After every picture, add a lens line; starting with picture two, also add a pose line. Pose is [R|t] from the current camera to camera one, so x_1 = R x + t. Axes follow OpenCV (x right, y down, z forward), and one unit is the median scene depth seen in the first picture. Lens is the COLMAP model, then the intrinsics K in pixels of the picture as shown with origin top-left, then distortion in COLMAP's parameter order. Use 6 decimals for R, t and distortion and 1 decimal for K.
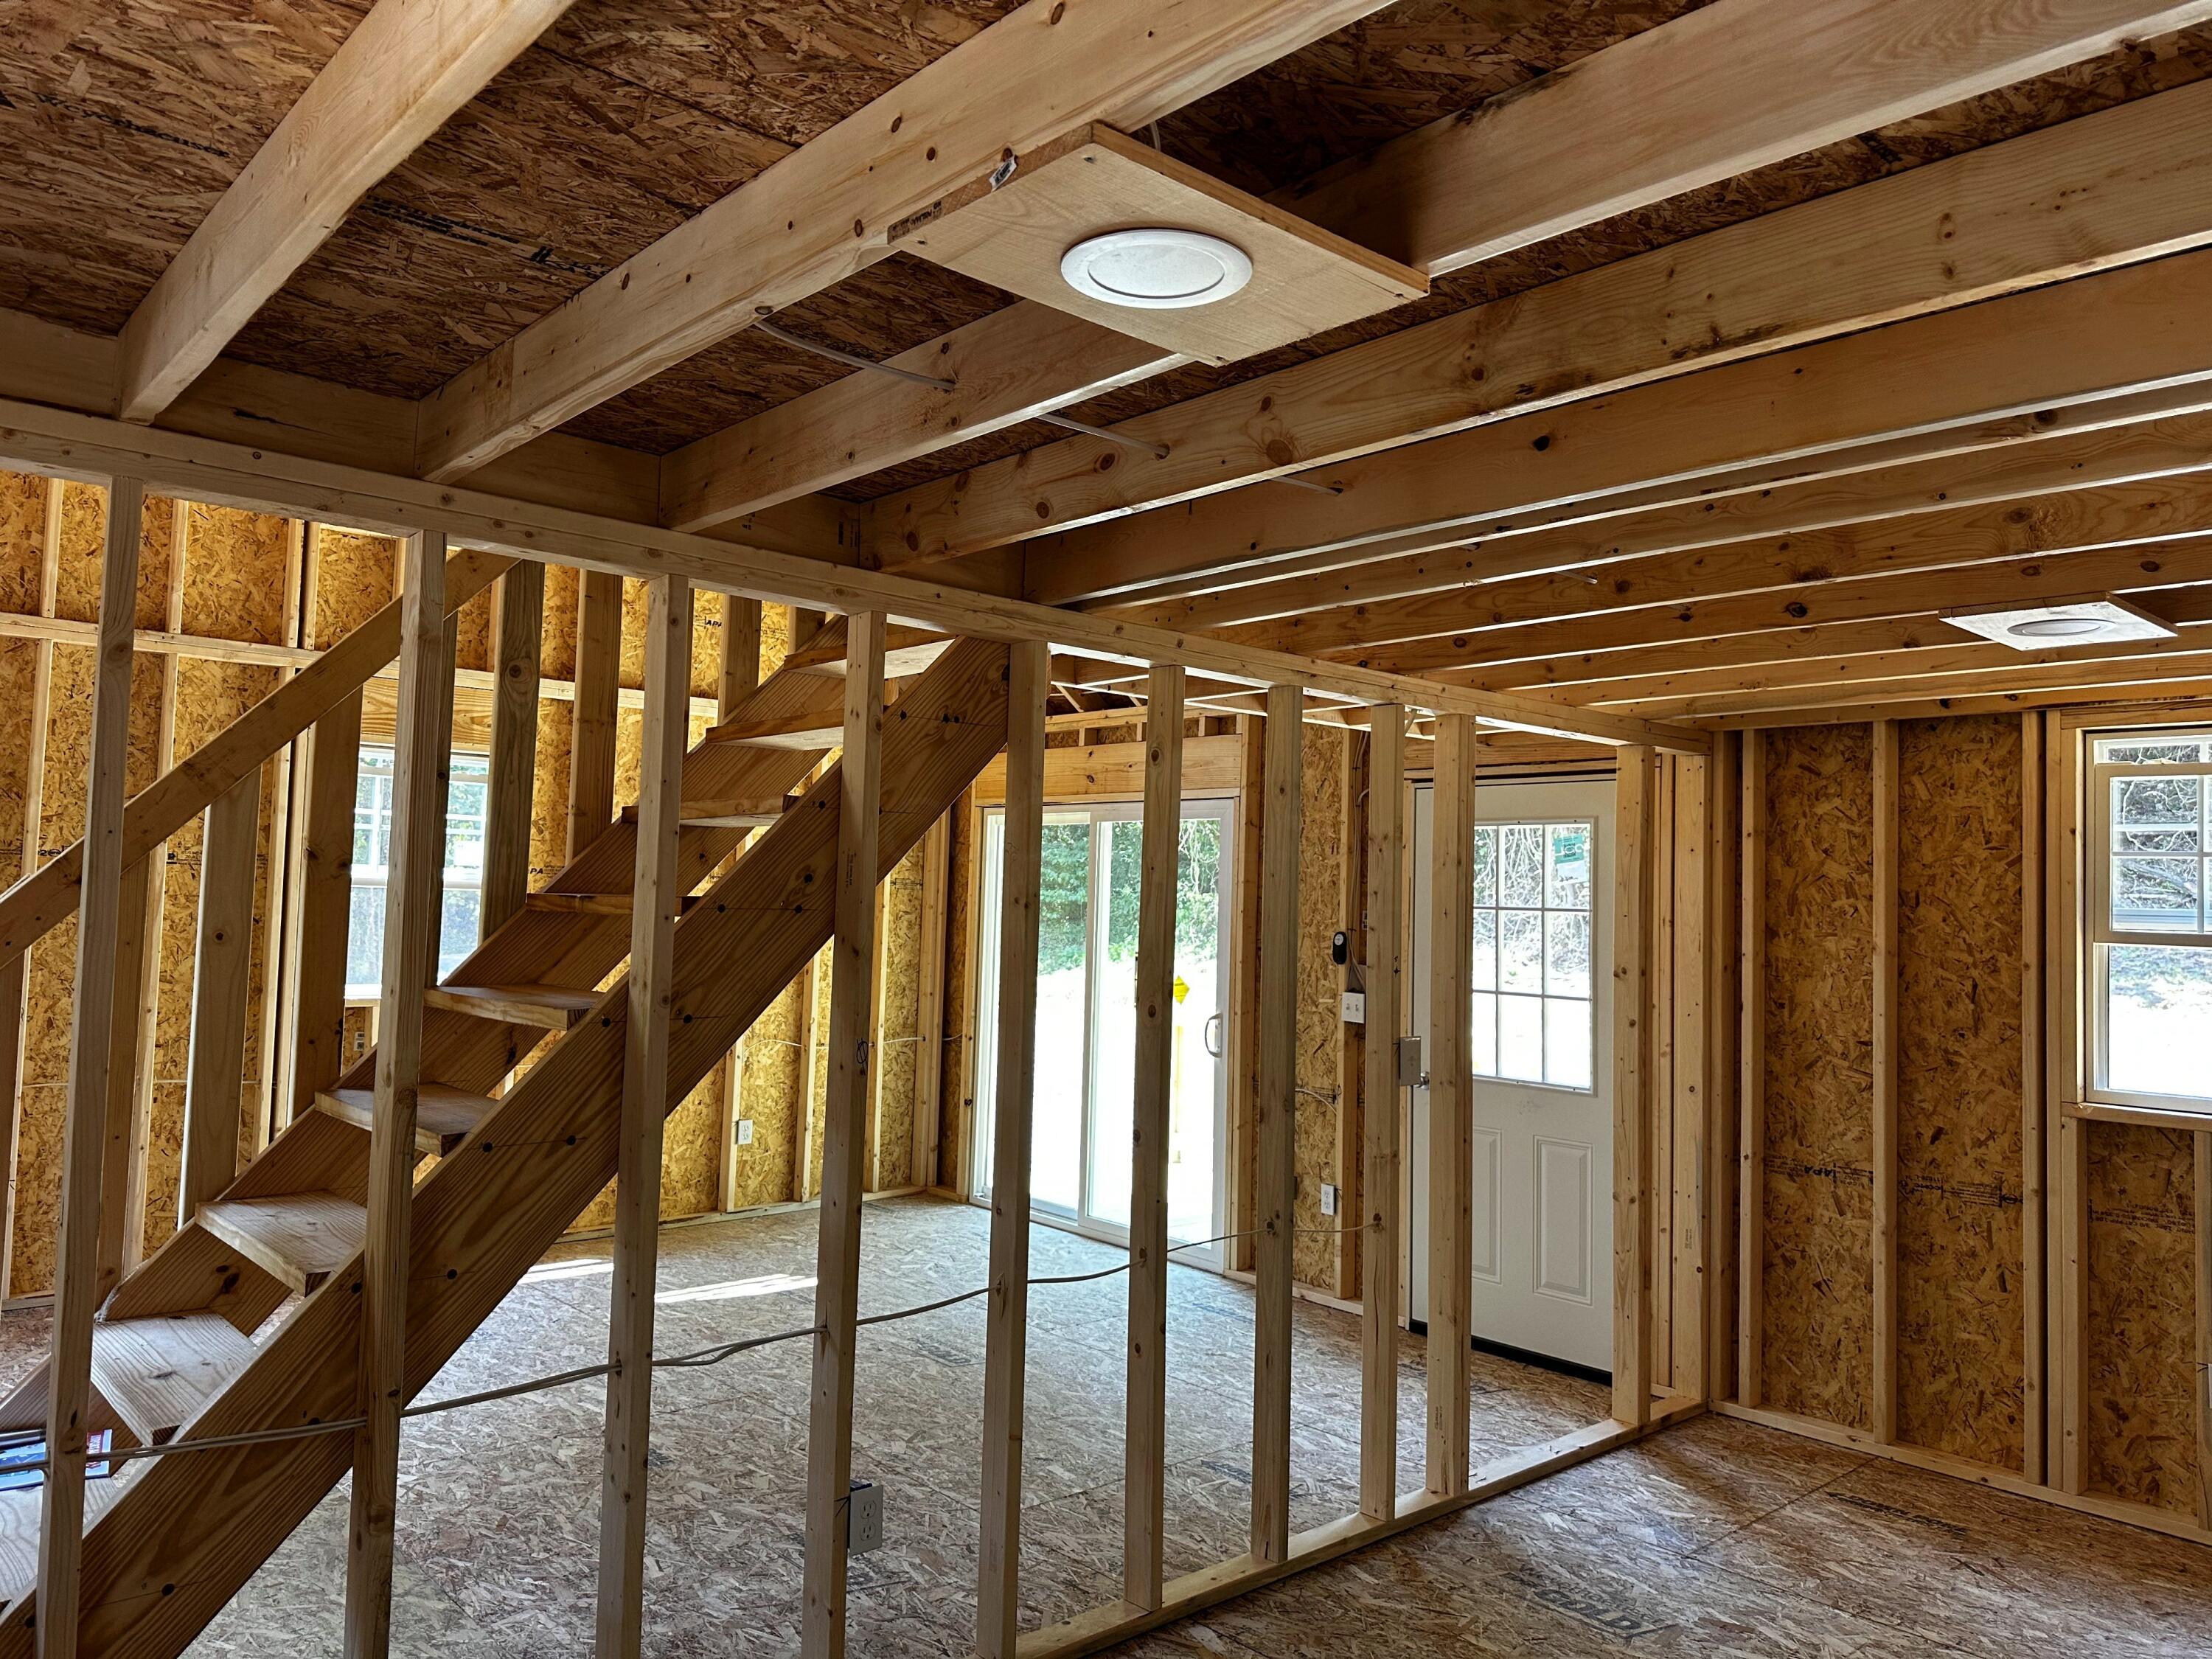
lens RADIAL K [[1556.0, 0, 1109.1], [0, 1556.0, 802.7], [0, 0, 1]] dist [0.061108, -0.081252]
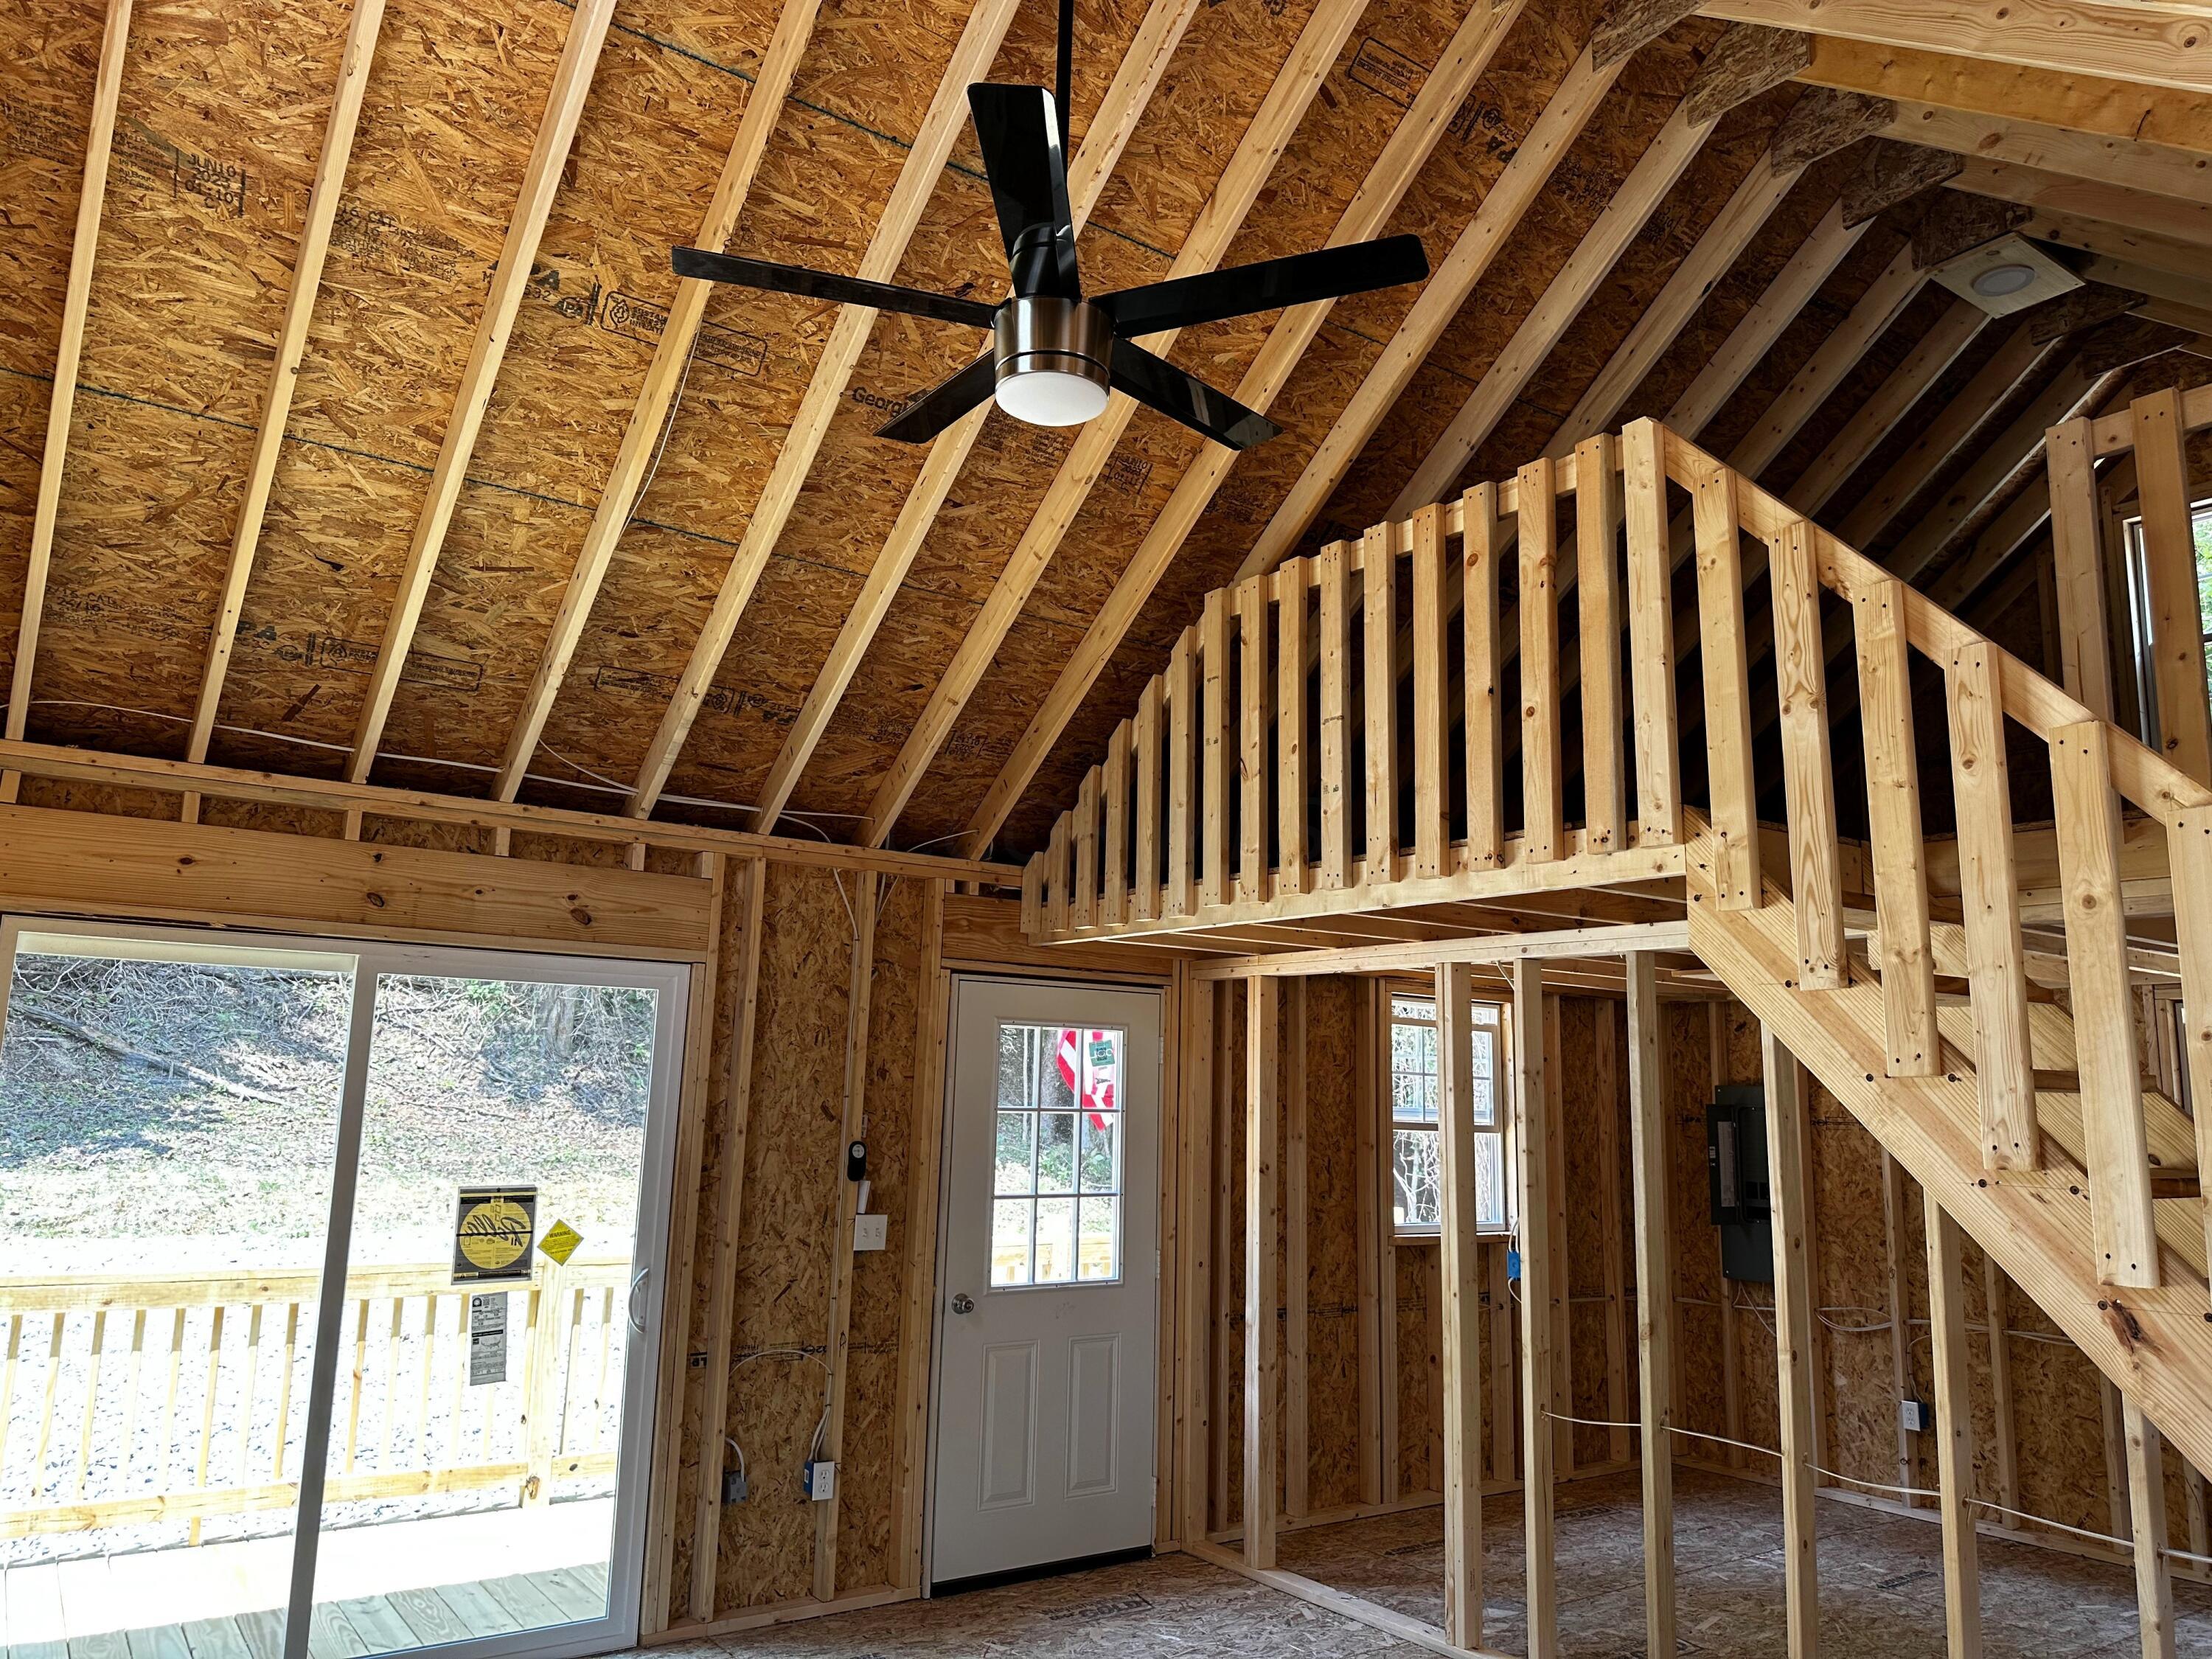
lens RADIAL K [[1556.0, 0, 1116.2], [0, 1556.0, 815.8], [0, 0, 1]] dist [0.061108, -0.081252]
pose [[0.109696, 0.151042, 0.982422, -0.682020], [-0.083712, 0.986279, -0.142288, 0.017432], [-0.990434, -0.066632, 0.120835, 0.760930]]
